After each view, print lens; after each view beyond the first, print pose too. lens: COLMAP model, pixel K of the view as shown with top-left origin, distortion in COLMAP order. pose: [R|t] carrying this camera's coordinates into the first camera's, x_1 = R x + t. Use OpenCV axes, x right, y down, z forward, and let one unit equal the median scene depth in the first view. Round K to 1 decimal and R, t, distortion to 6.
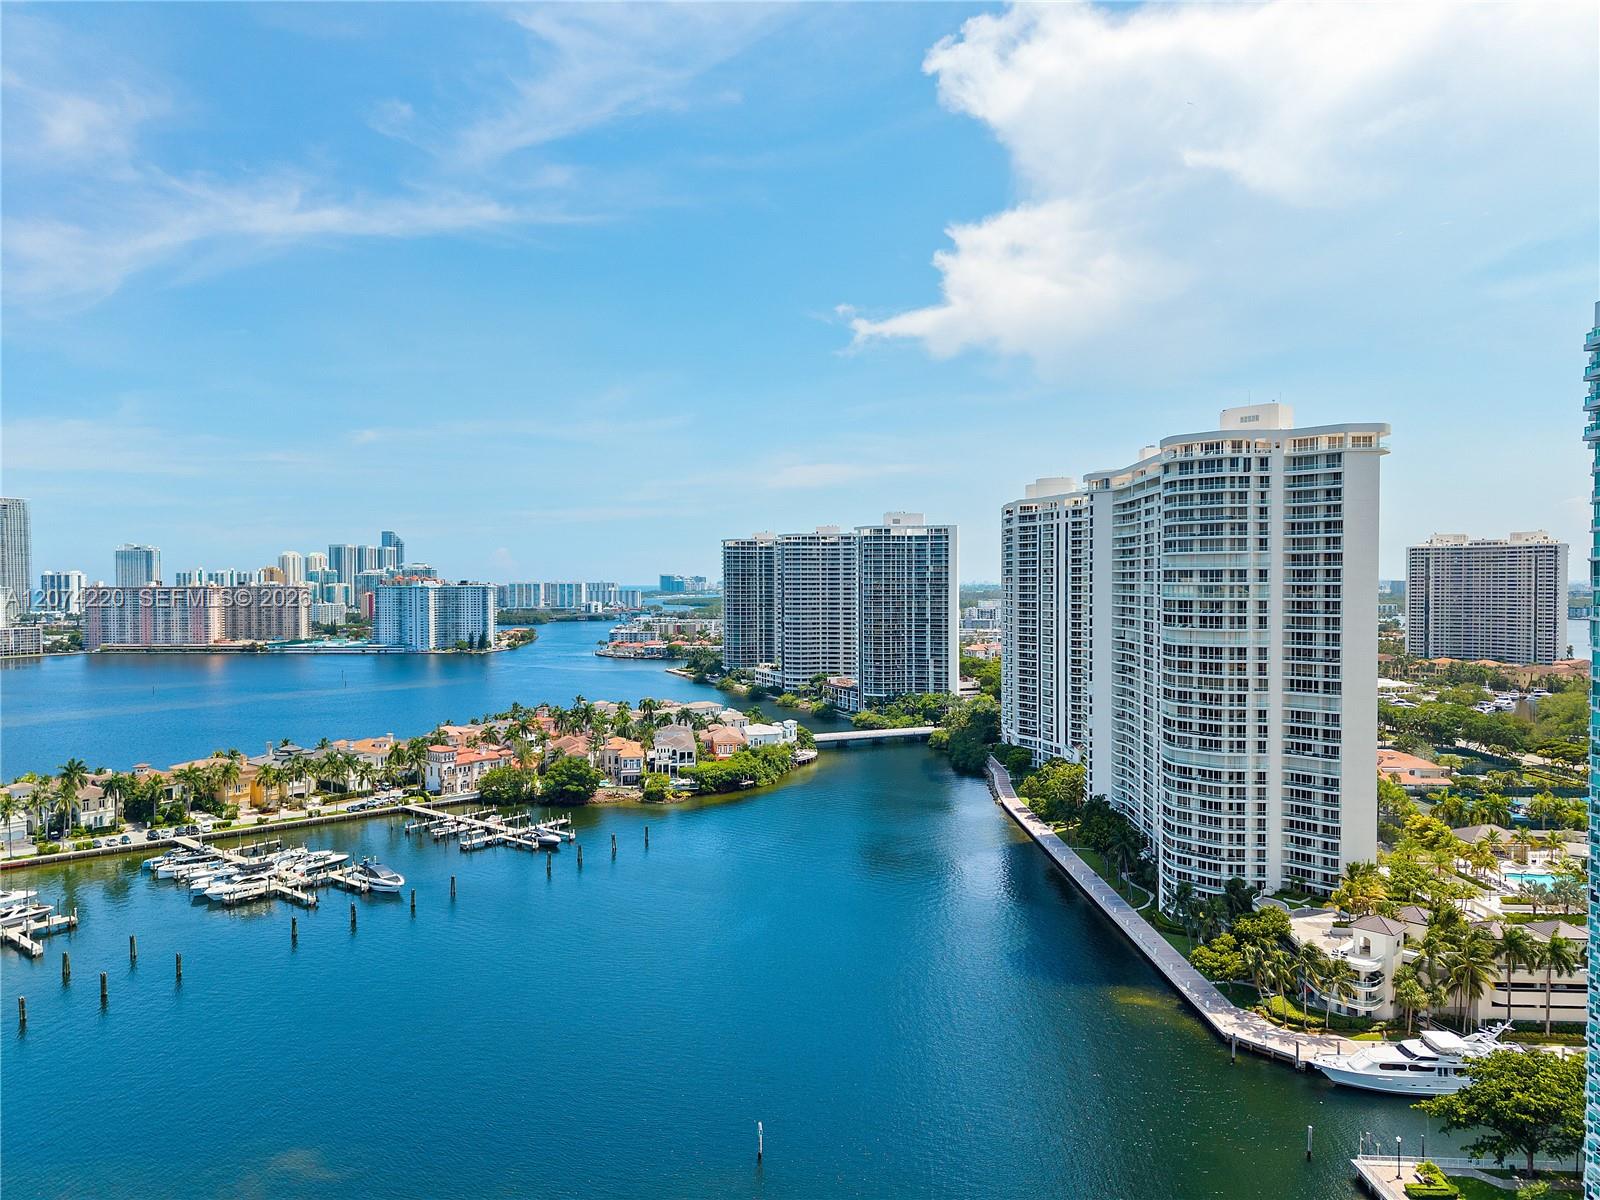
lens RADIAL K [[1069.7, 0, 800.0], [0, 1069.7, 600.0], [0, 0, 1]] dist [-0.003351, -0.000745]
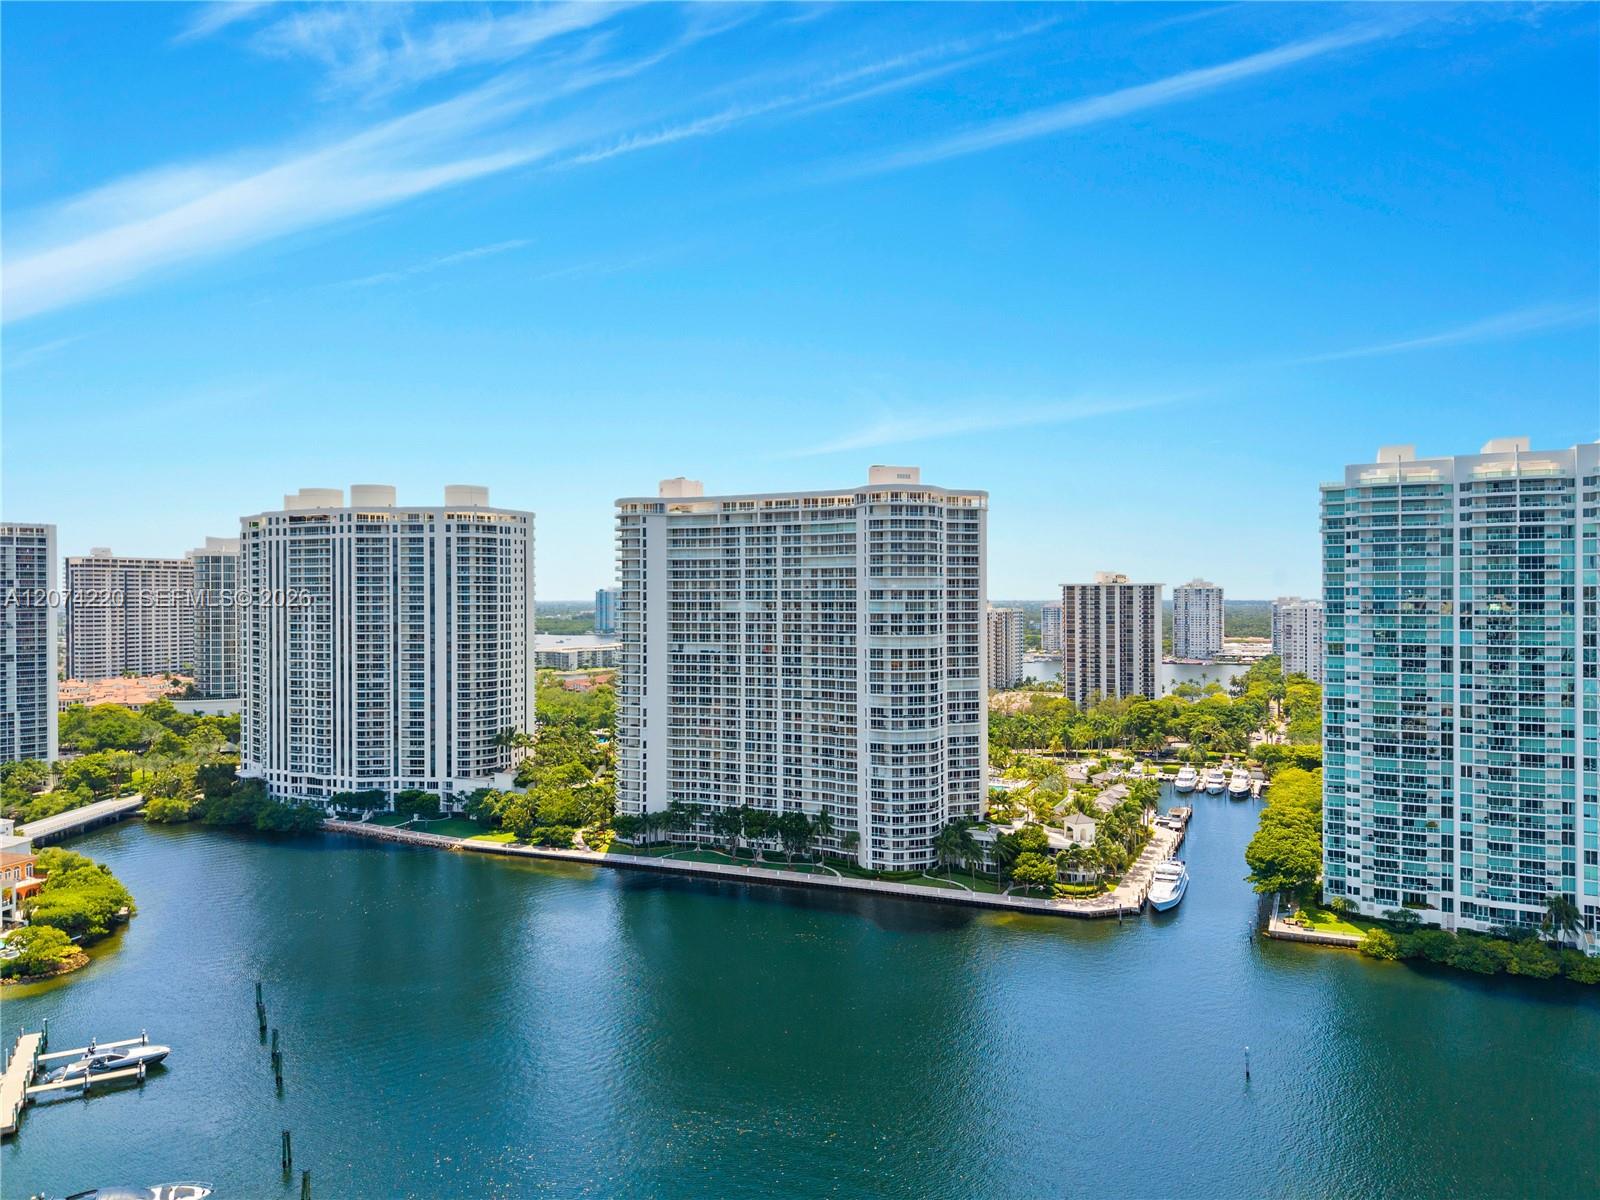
lens RADIAL K [[1093.1, 0, 800.0], [0, 1093.1, 600.0], [0, 0, 1]] dist [0.069913, -0.075358]
pose [[0.394785, -0.001193, 0.918773, -0.893693], [0.019036, 0.999795, -0.006881, -0.009478], [-0.918576, 0.020206, 0.394727, 0.598790]]
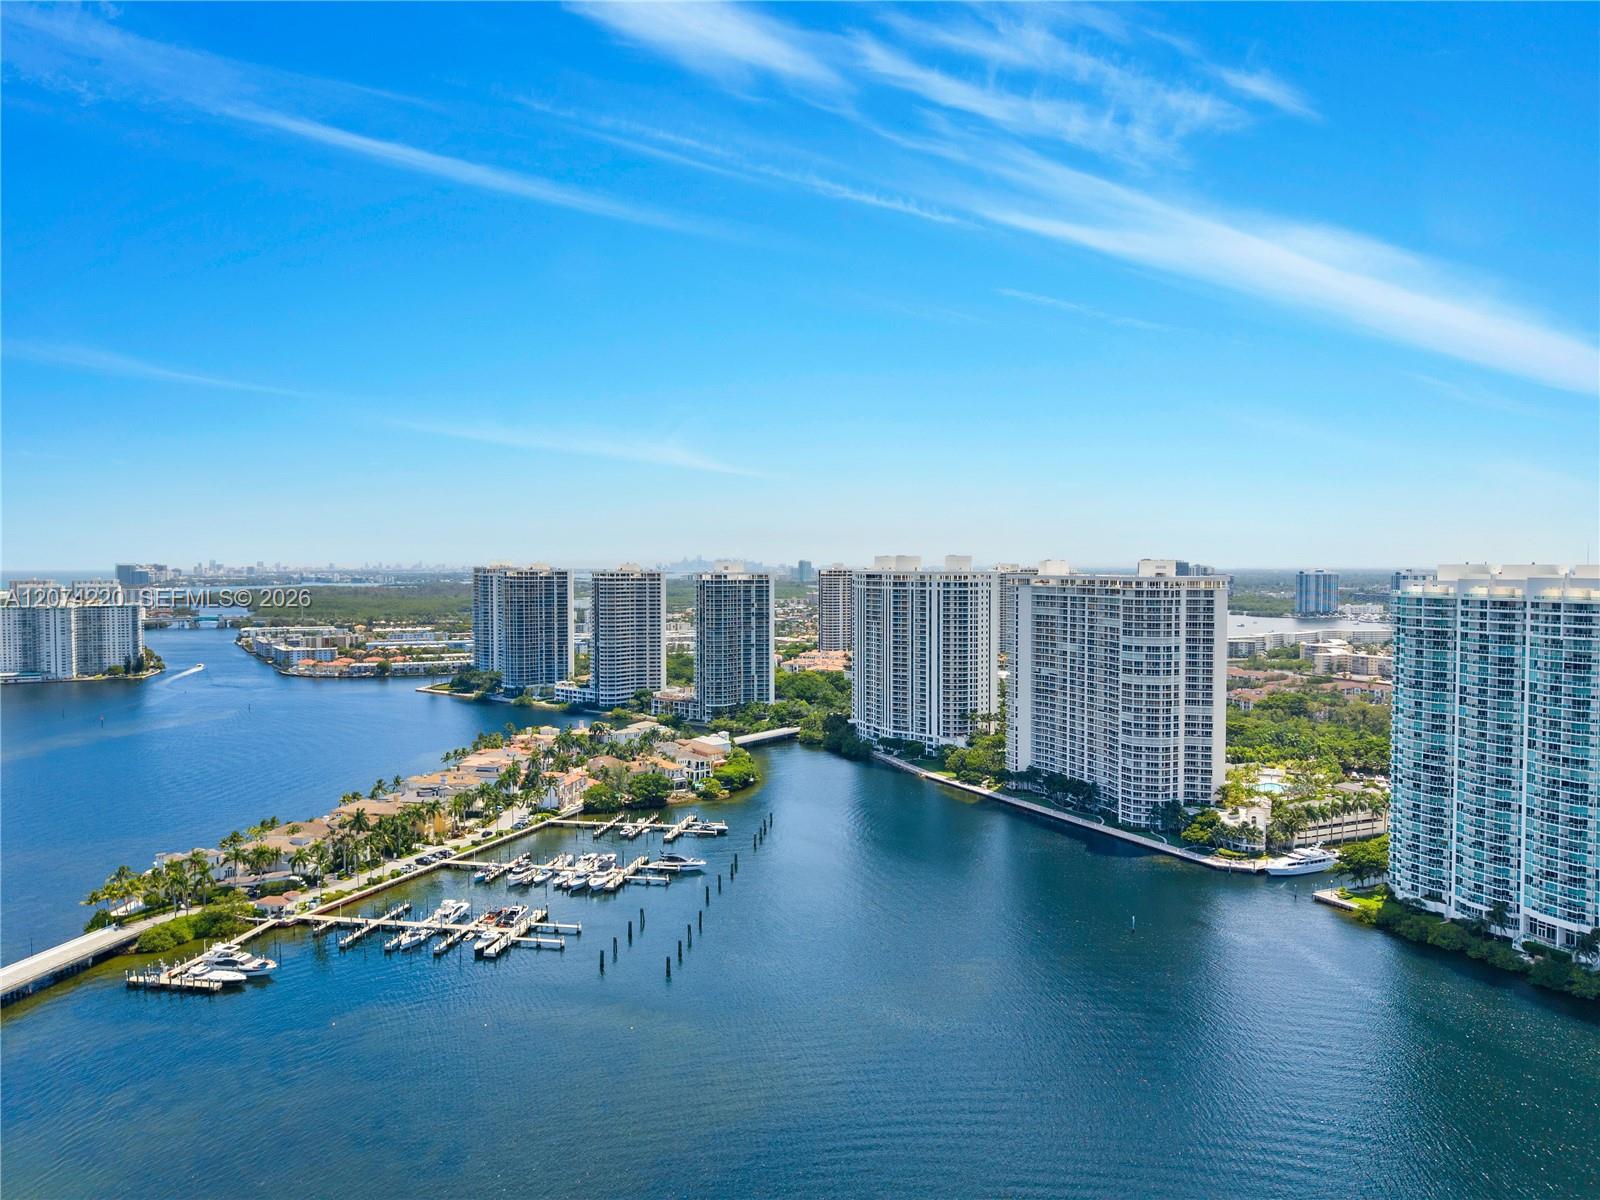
lens RADIAL K [[1077.7, 0, 800.0], [0, 1077.7, 600.0], [0, 0, 1]] dist [0.086820, -0.120299]
pose [[0.884980, -0.014430, 0.465405, -1.128167], [0.006278, 0.999799, 0.019063, -0.155869], [-0.465587, -0.013948, 0.884892, -0.477450]]
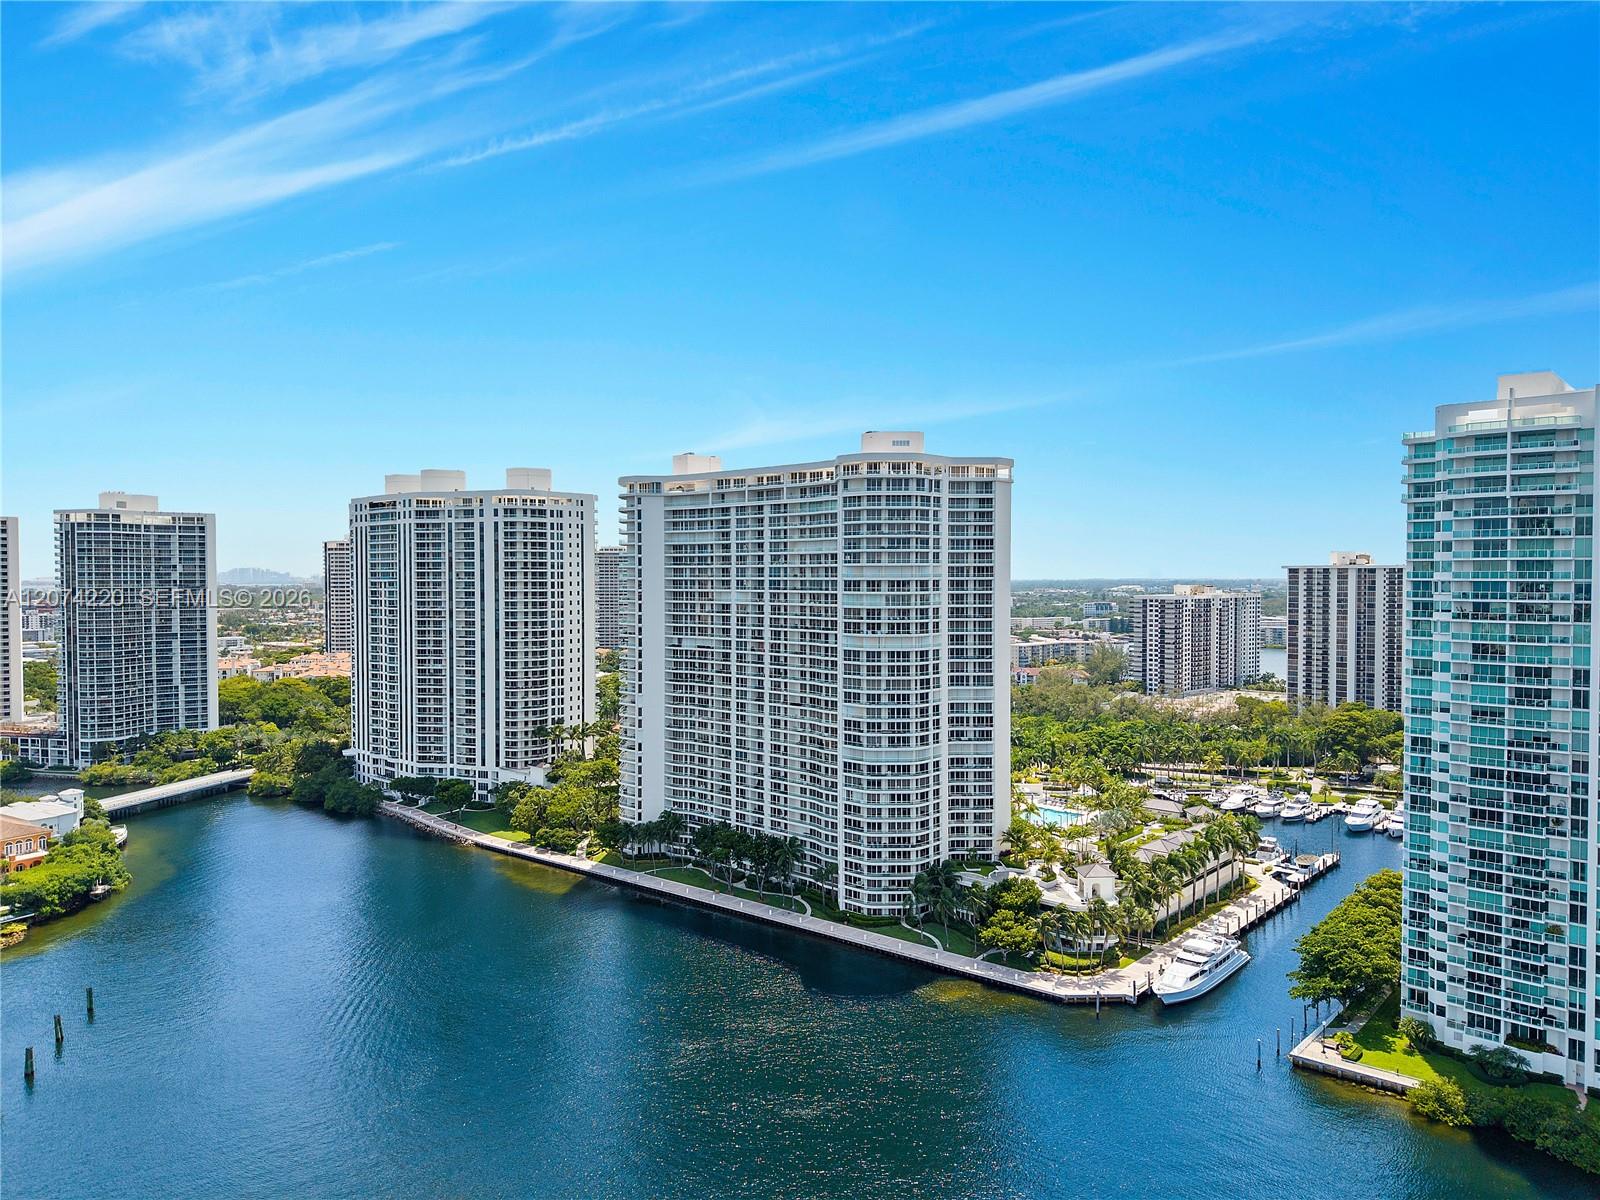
lens RADIAL K [[1077.7, 0, 800.0], [0, 1077.7, 600.0], [0, 0, 1]] dist [0.086820, -0.120299]
pose [[0.636491, -0.015106, 0.771136, -0.520184], [0.013185, 0.999875, 0.008704, -0.018846], [-0.771171, 0.004627, 0.636611, 0.378446]]
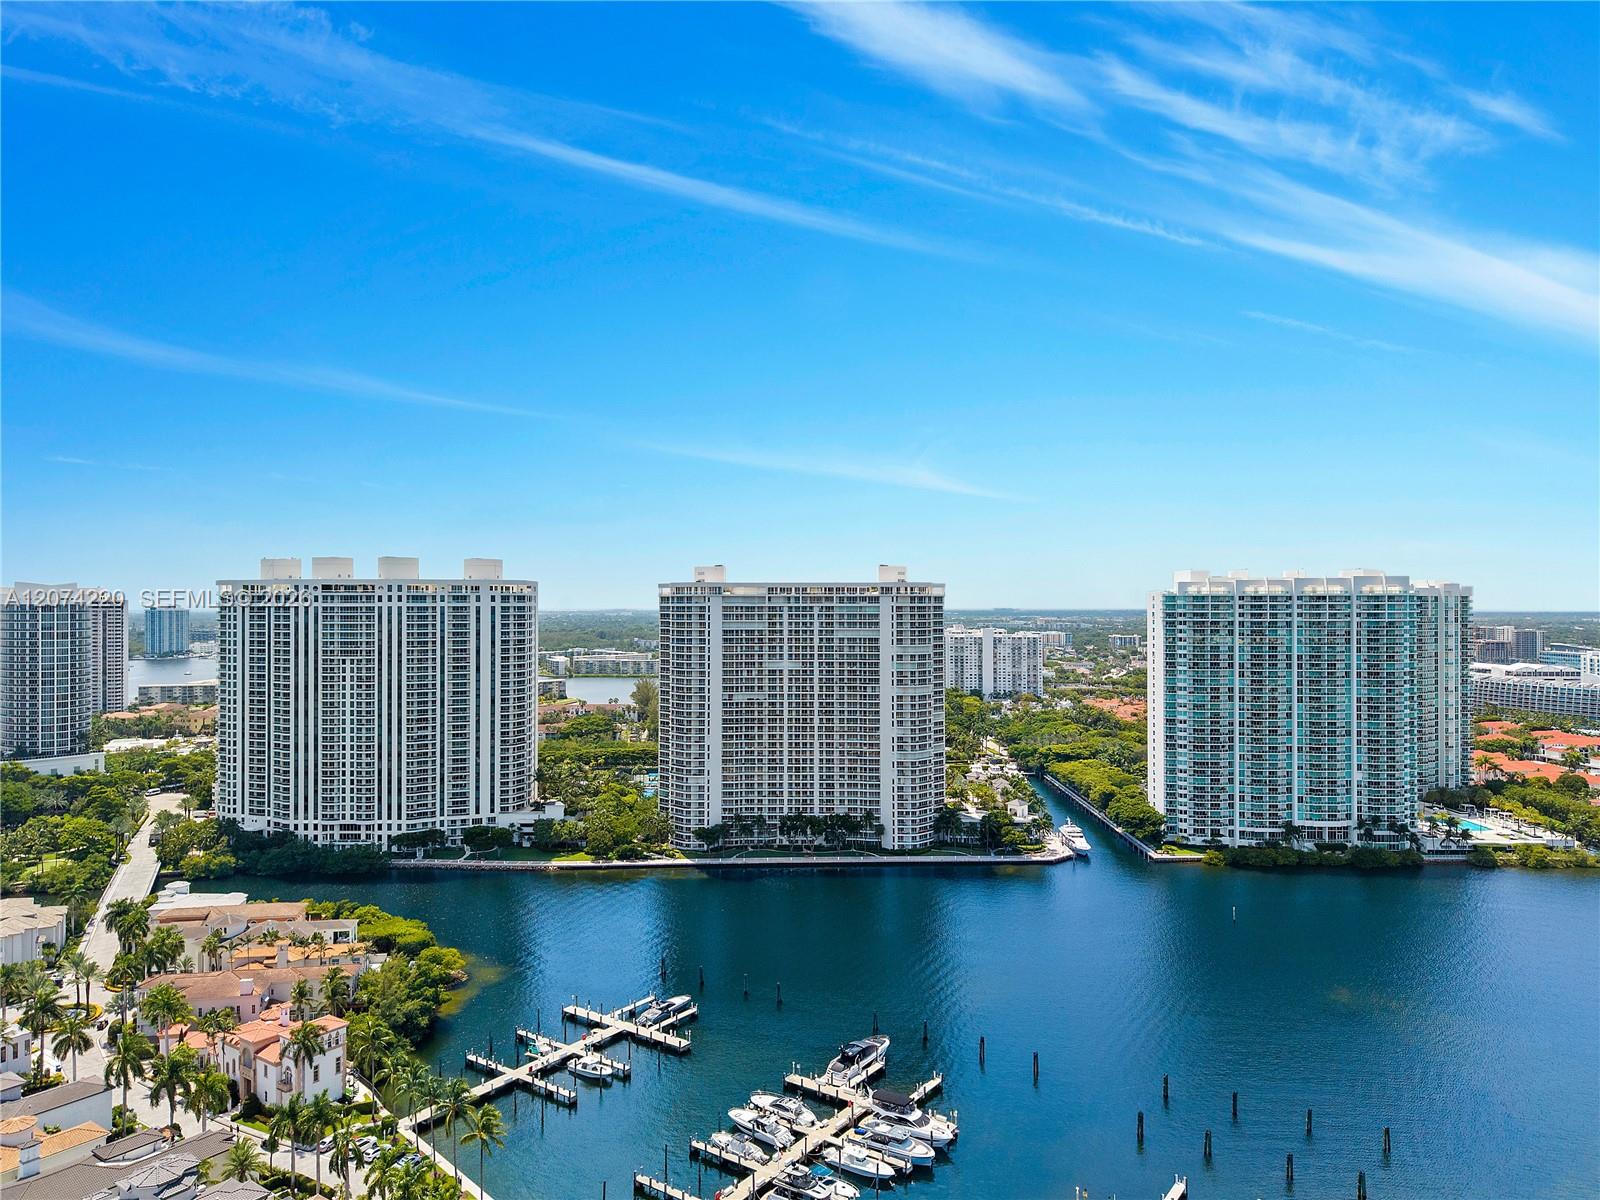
lens RADIAL K [[1077.7, 0, 800.0], [0, 1077.7, 600.0], [0, 0, 1]] dist [0.086820, -0.120299]
pose [[-0.050475, 0.010394, 0.998671, -1.515313], [0.018954, 0.999776, -0.009447, -0.109687], [-0.998545, 0.018452, -0.050661, 1.304468]]
